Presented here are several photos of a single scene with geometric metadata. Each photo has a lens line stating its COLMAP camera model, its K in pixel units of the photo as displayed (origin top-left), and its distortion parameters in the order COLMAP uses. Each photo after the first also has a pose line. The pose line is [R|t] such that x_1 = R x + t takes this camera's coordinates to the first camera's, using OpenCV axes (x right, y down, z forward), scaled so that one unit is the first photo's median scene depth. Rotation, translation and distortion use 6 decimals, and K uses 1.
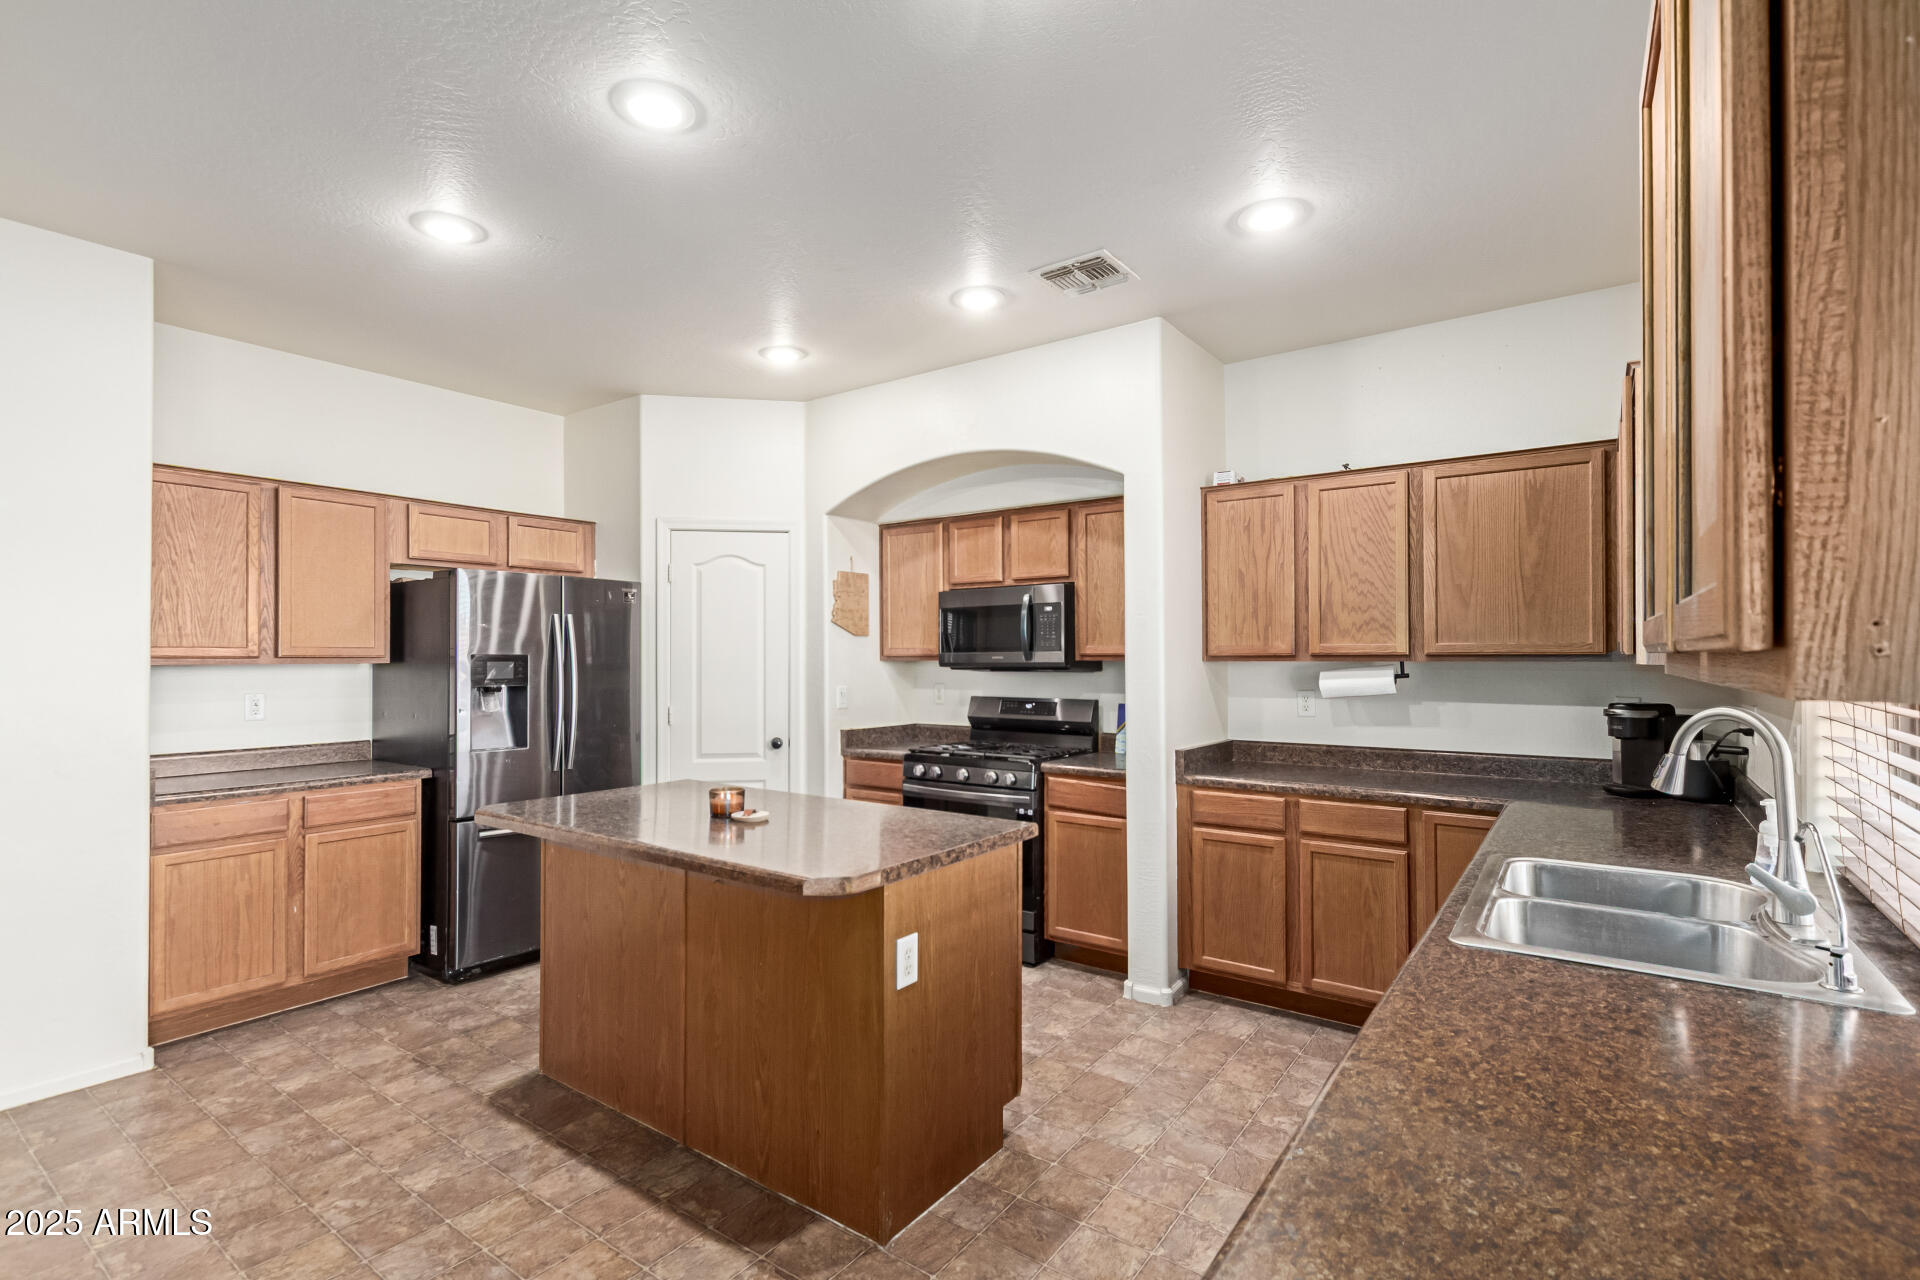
lens RADIAL K [[890.2, 0, 952.4], [0, 890.2, 644.6], [0, 0, 1]] dist [0.001117, 0.000575]
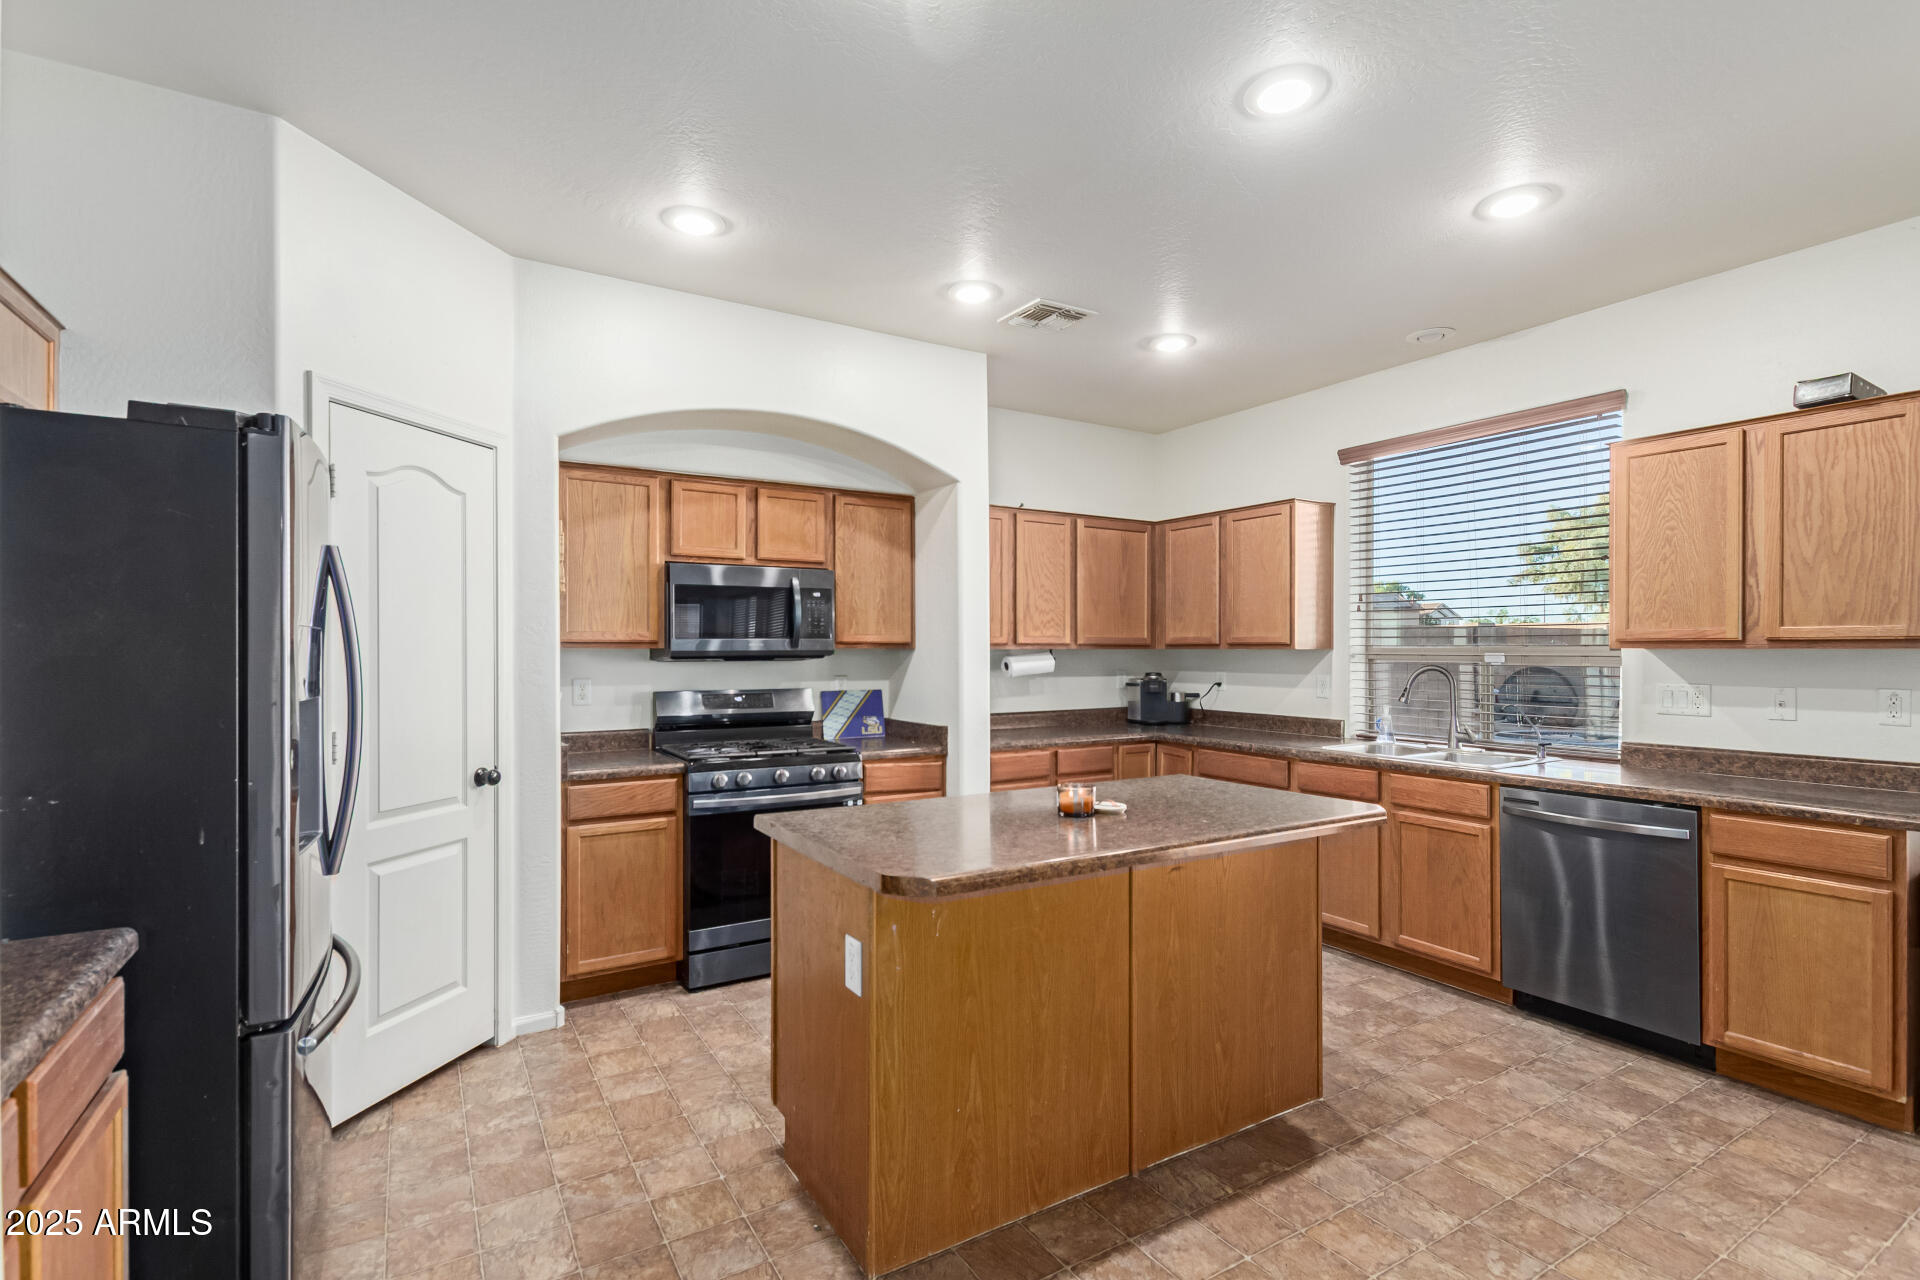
lens RADIAL K [[890.2, 0, 951.2], [0, 890.2, 651.3], [0, 0, 1]] dist [0.001117, 0.000575]
pose [[0.390601, 0.002969, 0.920555, -0.709070], [-0.012386, 0.999921, 0.002031, 0.016867], [-0.920477, -0.012195, 0.390607, 0.480423]]
